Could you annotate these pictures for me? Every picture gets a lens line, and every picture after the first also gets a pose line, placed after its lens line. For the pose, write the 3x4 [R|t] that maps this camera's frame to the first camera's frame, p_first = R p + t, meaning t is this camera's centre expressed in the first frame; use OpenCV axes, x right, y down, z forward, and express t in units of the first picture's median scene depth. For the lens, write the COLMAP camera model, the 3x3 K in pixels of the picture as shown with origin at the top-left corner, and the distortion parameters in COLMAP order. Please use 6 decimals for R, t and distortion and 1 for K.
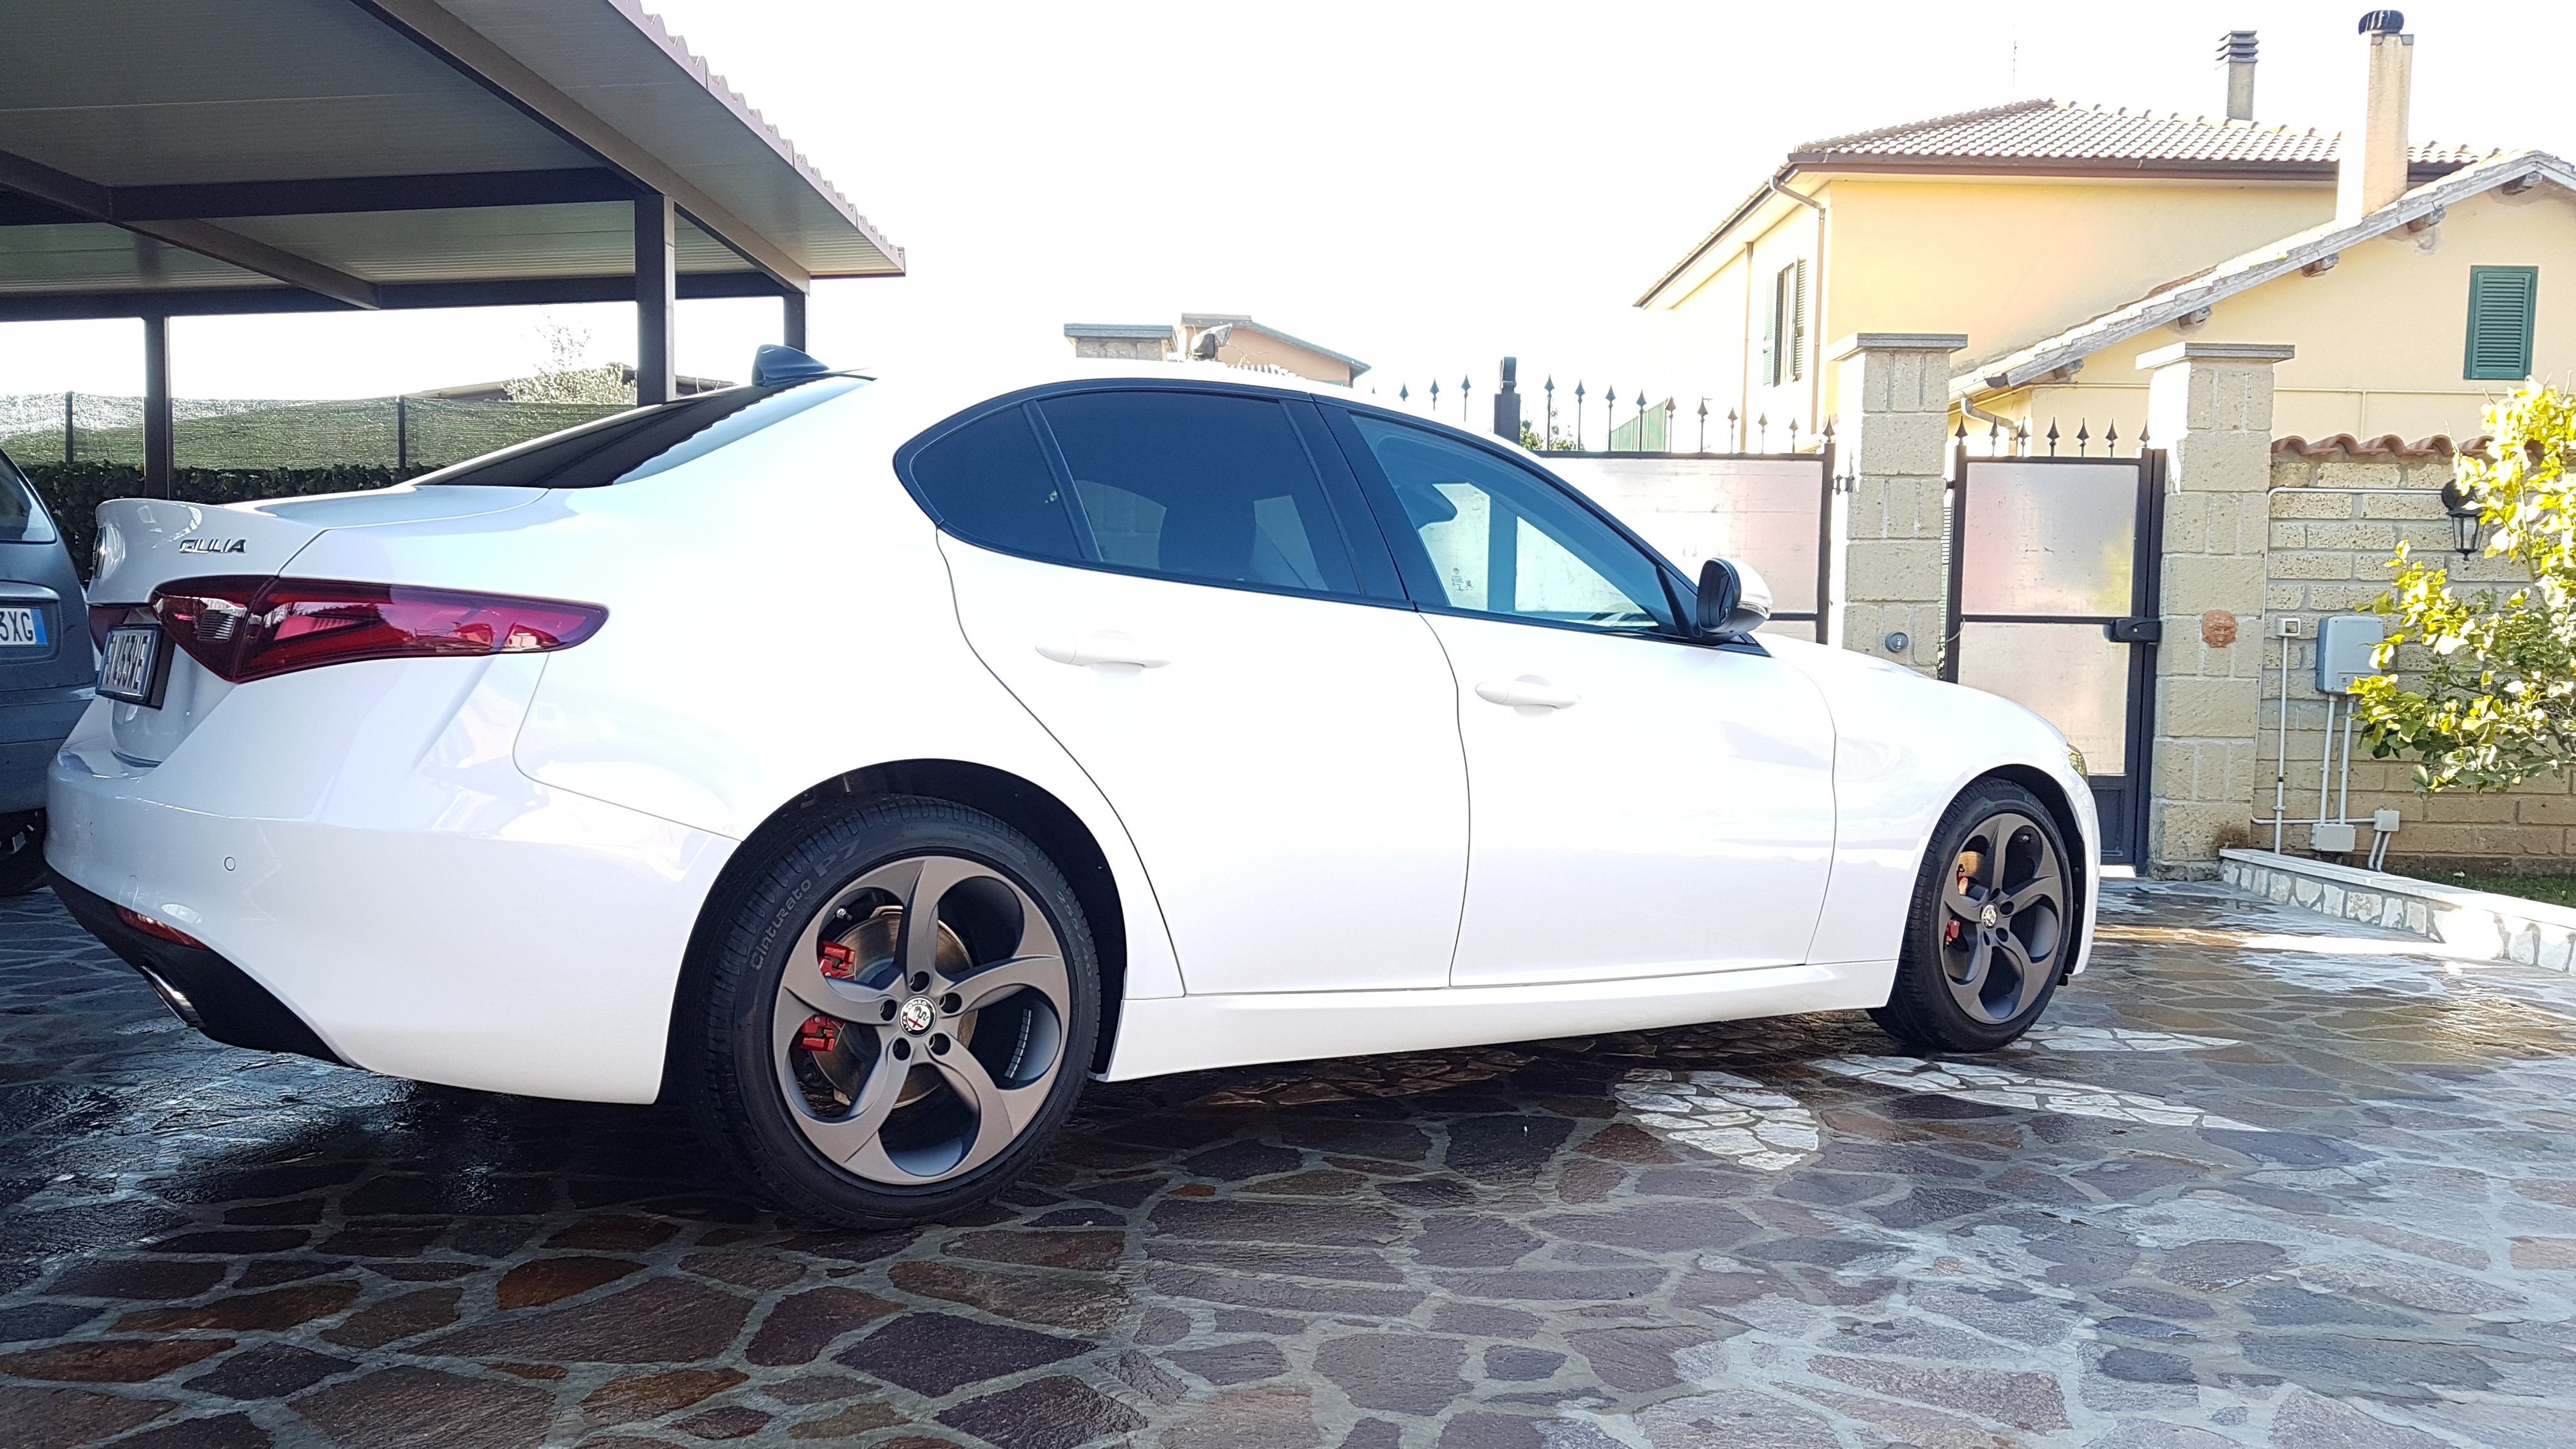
lens RADIAL K [[1956.5, 0, 1288.0], [0, 1956.5, 724.5], [0, 0, 1]] dist [-0.001631, -0.004280]
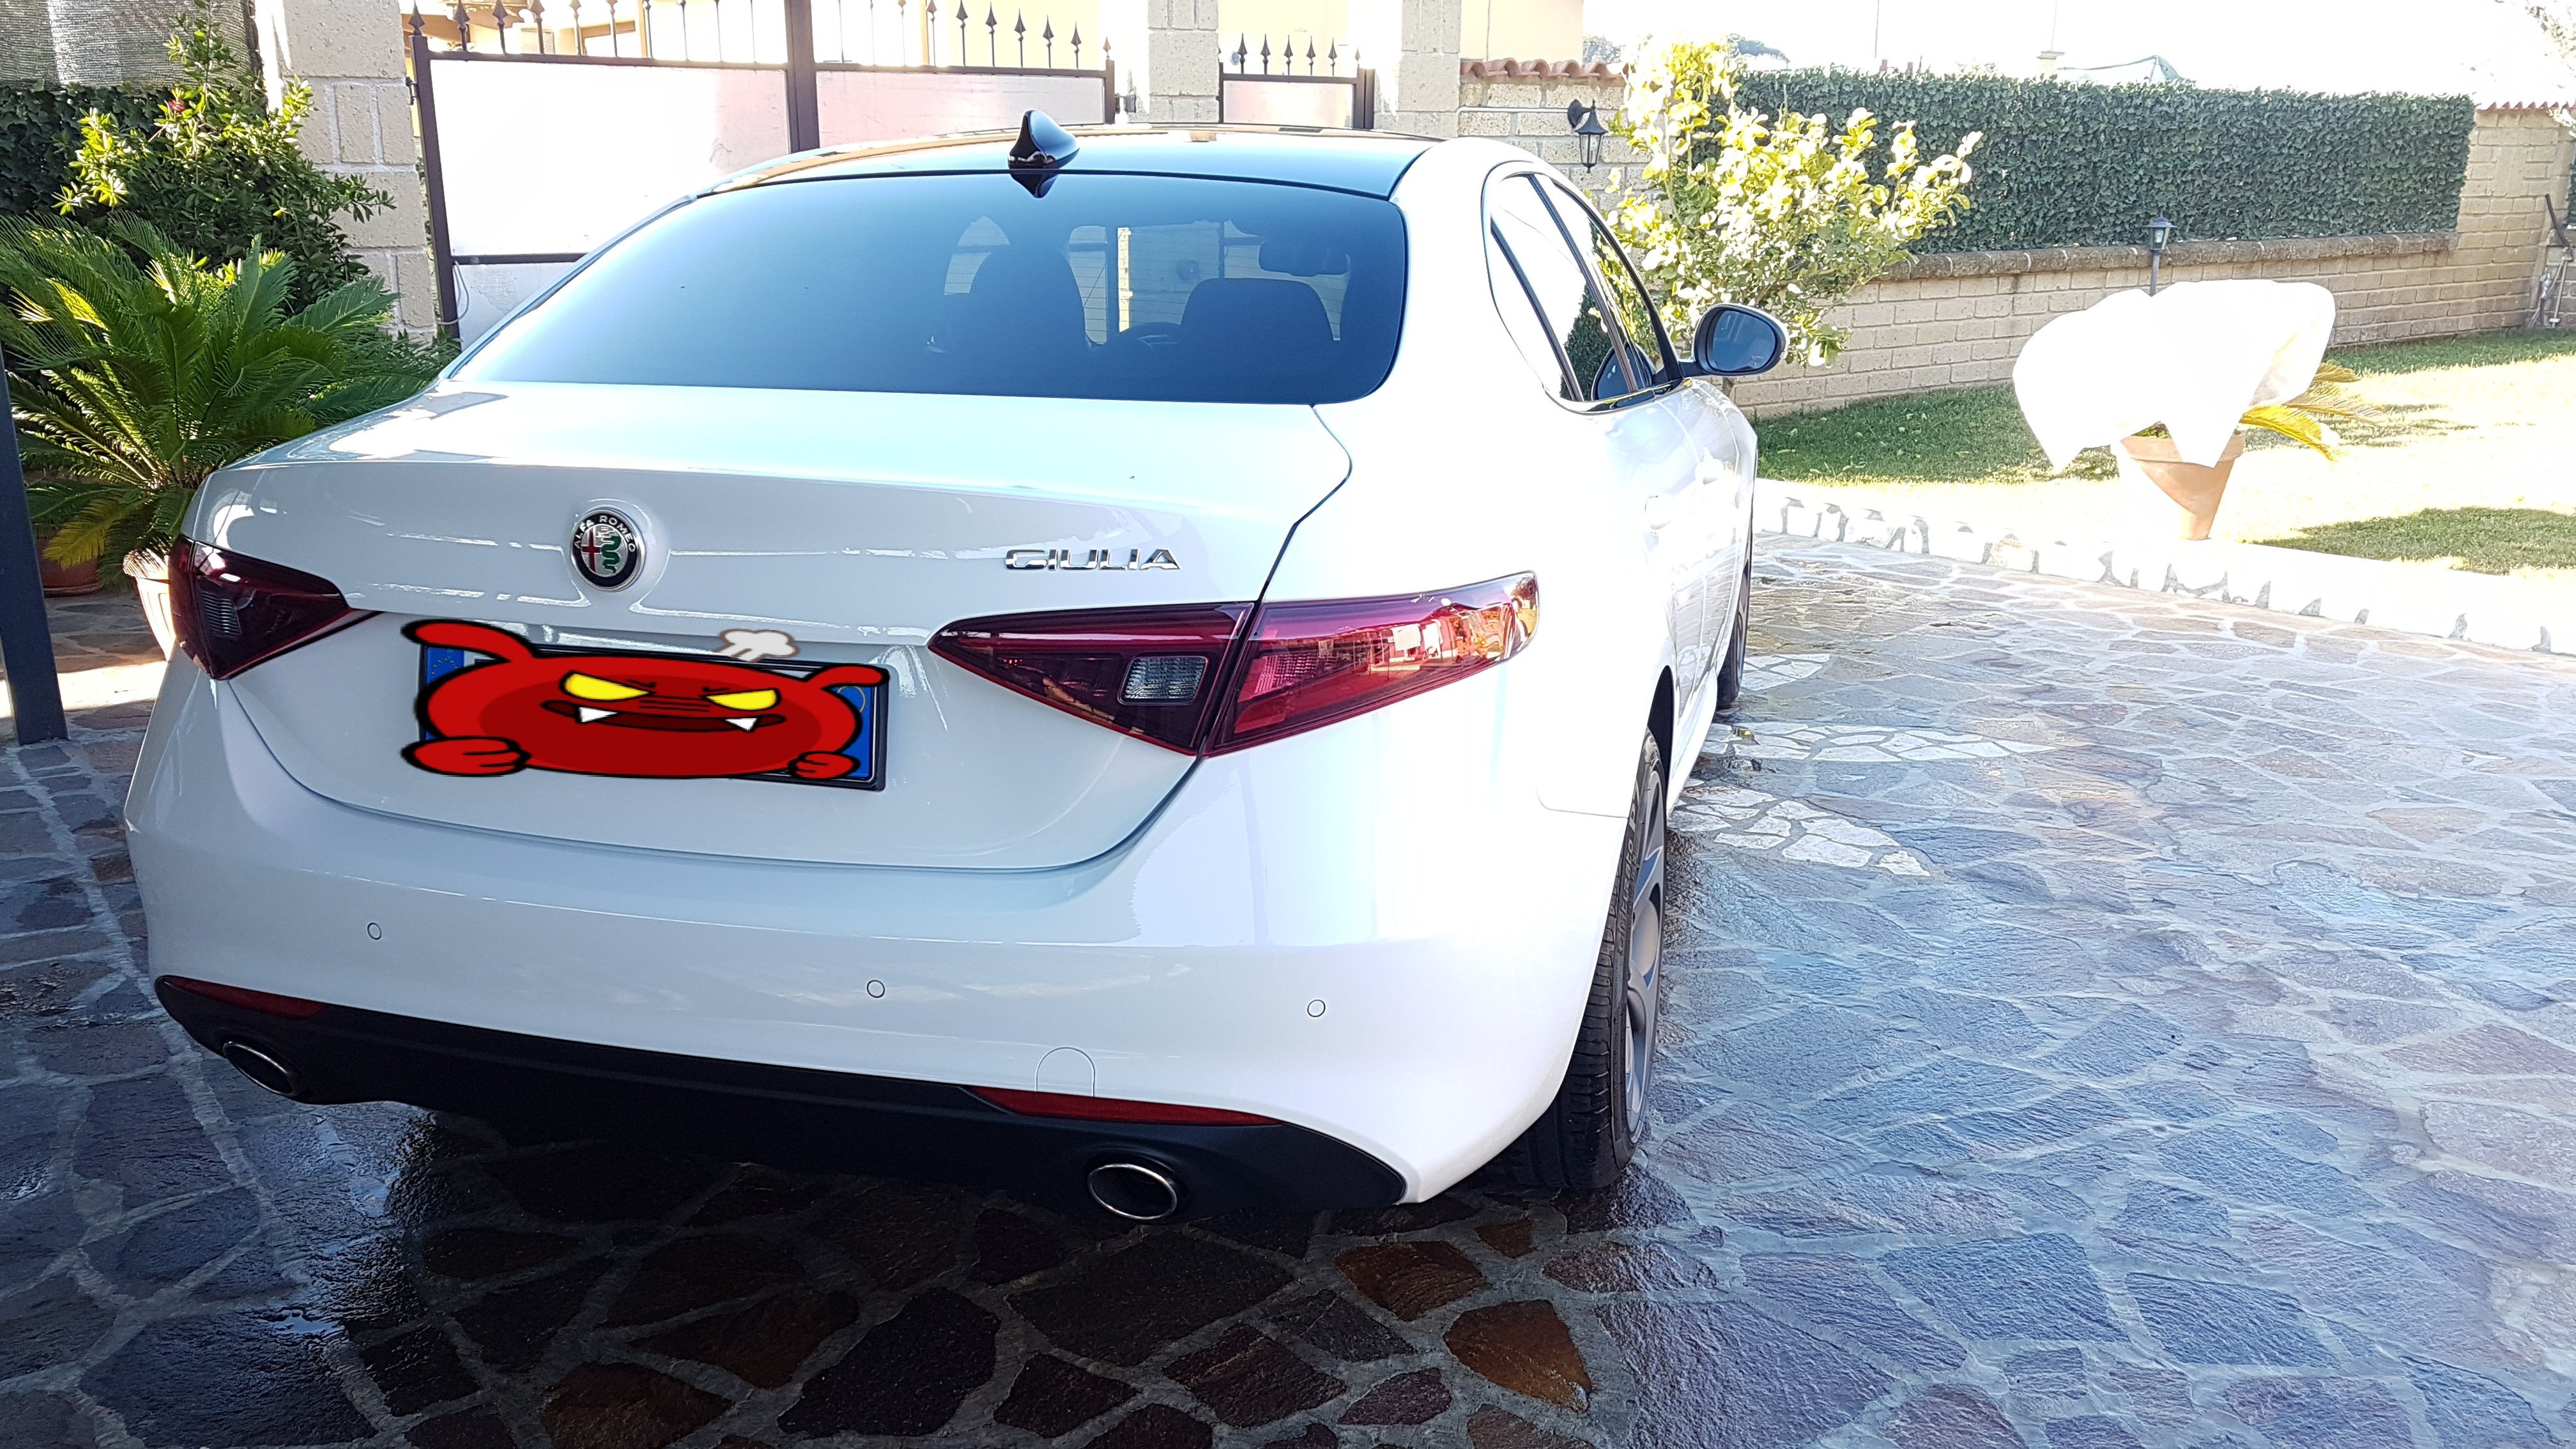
lens RADIAL K [[1956.5, 0, 1288.0], [0, 1956.5, 724.5], [0, 0, 1]] dist [-0.001631, -0.004280]
pose [[0.814873, -0.174125, 0.552868, -0.577767], [0.043156, 0.969391, 0.241699, -0.128784], [-0.578031, -0.173094, 0.797445, 0.272877]]
